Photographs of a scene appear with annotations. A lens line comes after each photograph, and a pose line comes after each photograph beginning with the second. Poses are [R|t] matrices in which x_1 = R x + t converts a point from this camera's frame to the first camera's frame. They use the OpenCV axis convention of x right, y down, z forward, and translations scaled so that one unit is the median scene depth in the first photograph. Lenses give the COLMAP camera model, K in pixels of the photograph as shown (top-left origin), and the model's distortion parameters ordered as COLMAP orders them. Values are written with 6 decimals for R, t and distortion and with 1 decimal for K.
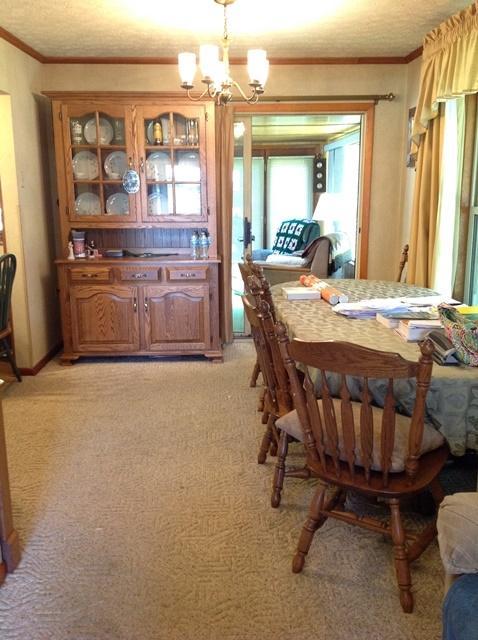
lens RADIAL K [[603.9, 0, 239.0], [0, 603.9, 320.0], [0, 0, 1]] dist [0.113156, -0.011966]
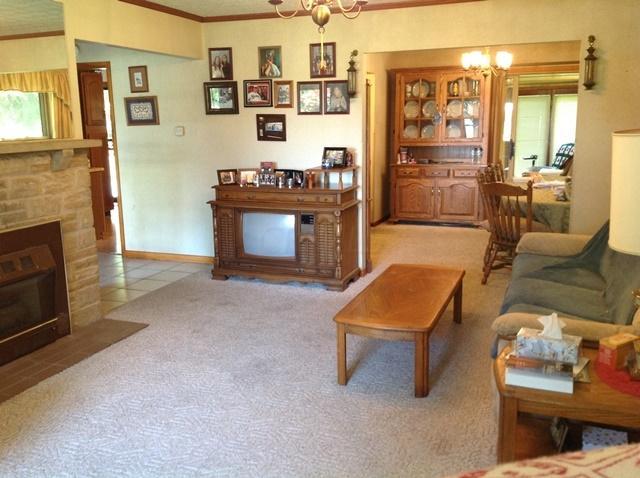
lens RADIAL K [[603.9, 0, 320.0], [0, 603.9, 239.0], [0, 0, 1]] dist [0.113156, -0.011966]
pose [[0.922101, 0.066961, -0.381111, 0.188883], [-0.074081, 0.997244, -0.004025, 0.136209], [0.379791, 0.031945, 0.924521, -0.667783]]
